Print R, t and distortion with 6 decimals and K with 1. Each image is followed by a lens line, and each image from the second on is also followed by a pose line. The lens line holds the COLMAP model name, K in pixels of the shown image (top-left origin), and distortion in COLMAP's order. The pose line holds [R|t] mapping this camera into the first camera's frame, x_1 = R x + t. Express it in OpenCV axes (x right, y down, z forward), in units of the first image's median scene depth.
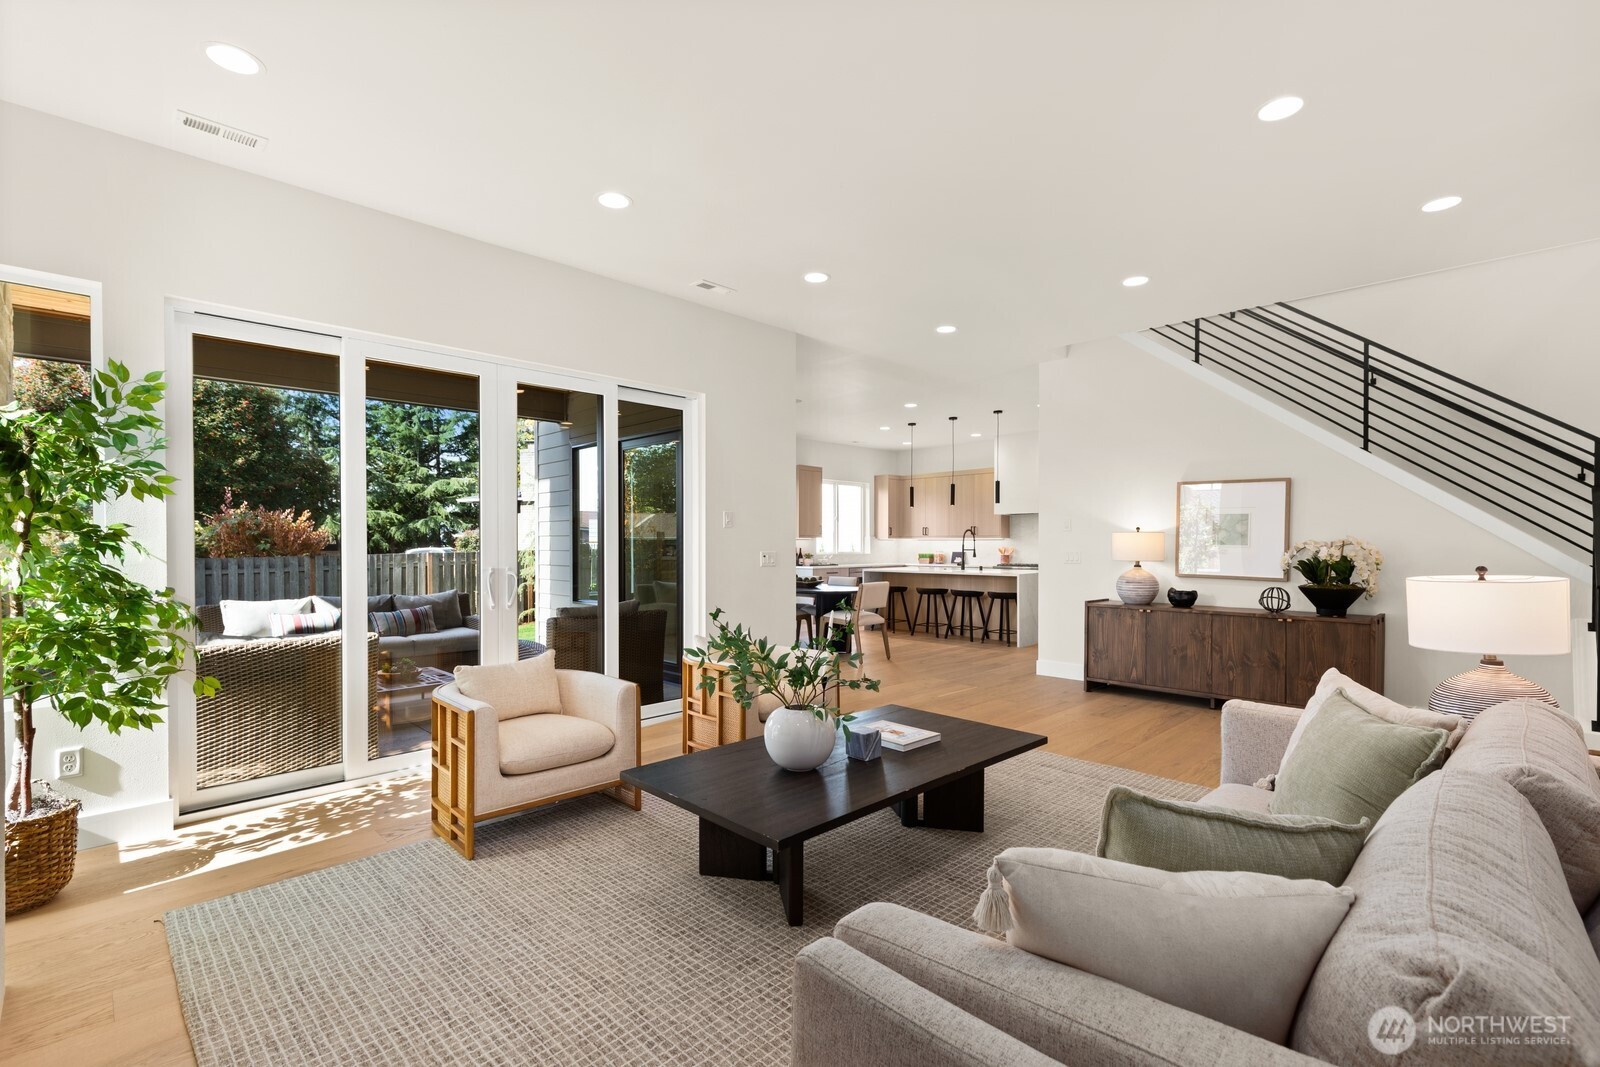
lens RADIAL K [[725.2, 0, 794.6], [0, 725.2, 547.5], [0, 0, 1]] dist [0.004343, 0.003363]
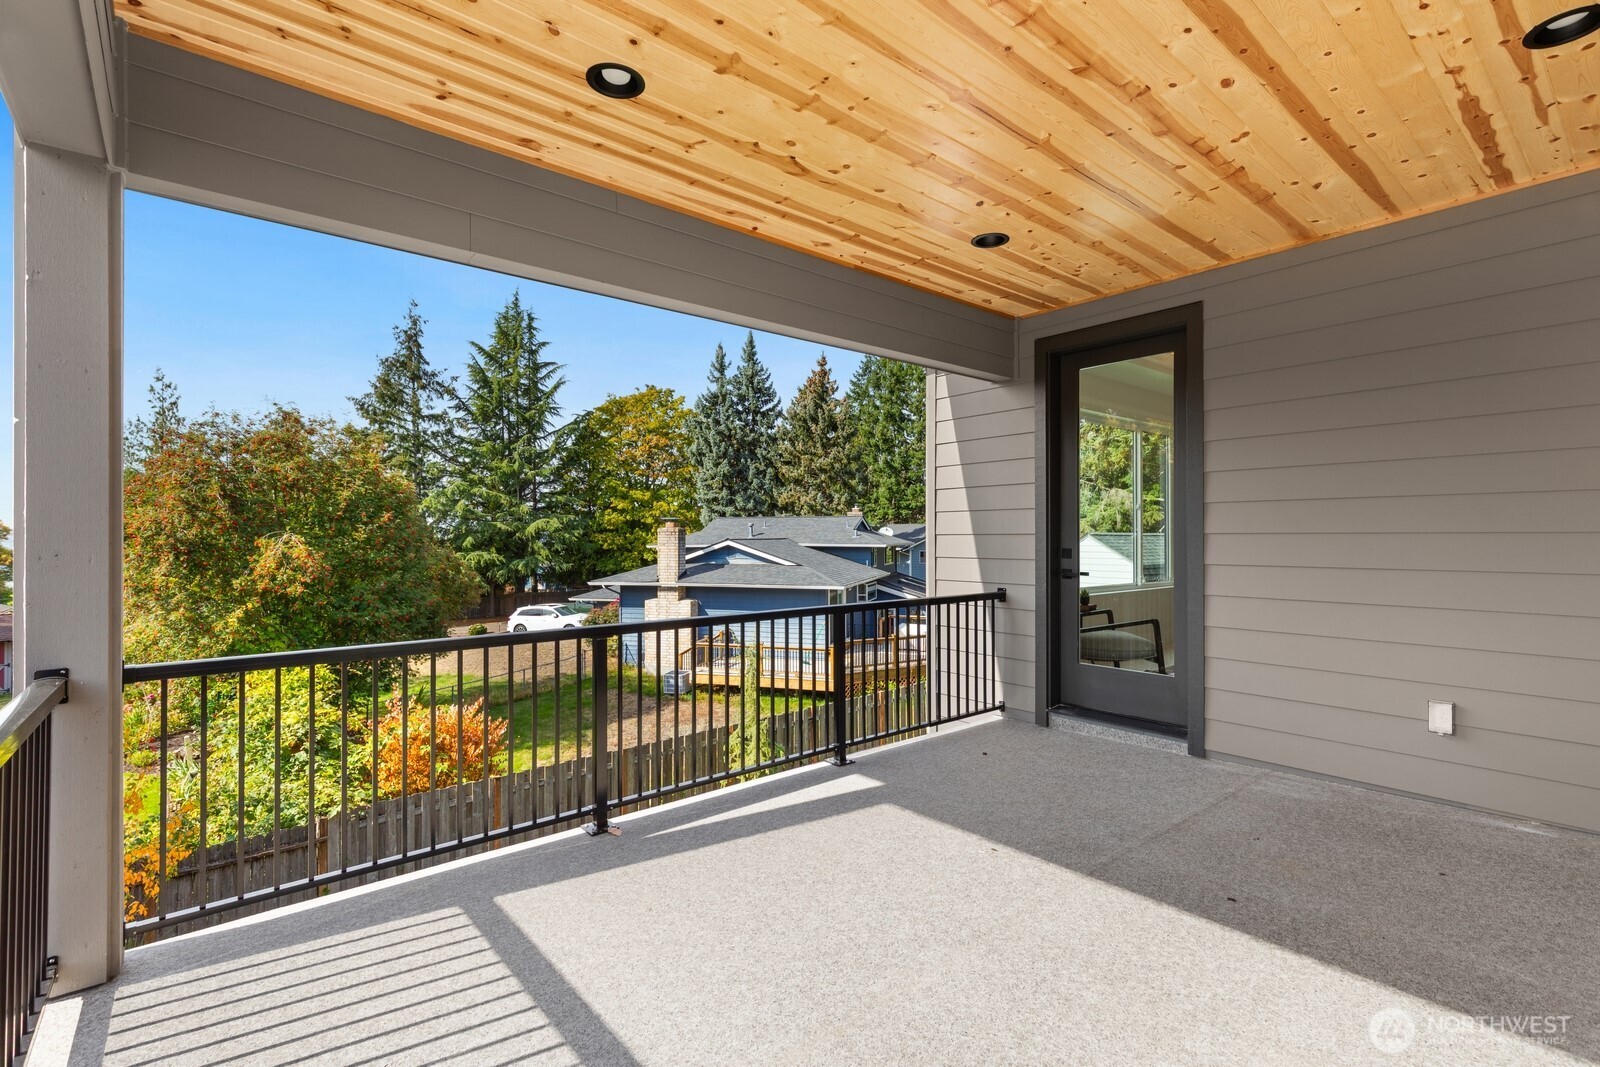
lens RADIAL K [[725.2, 0, 791.2], [0, 725.2, 541.2], [0, 0, 1]] dist [0.004343, 0.003363]
pose [[0.996671, 0.005613, -0.081340, -0.079847], [-0.005148, 0.999969, 0.005930, -0.072508], [0.081370, -0.005492, 0.996669, 0.066791]]
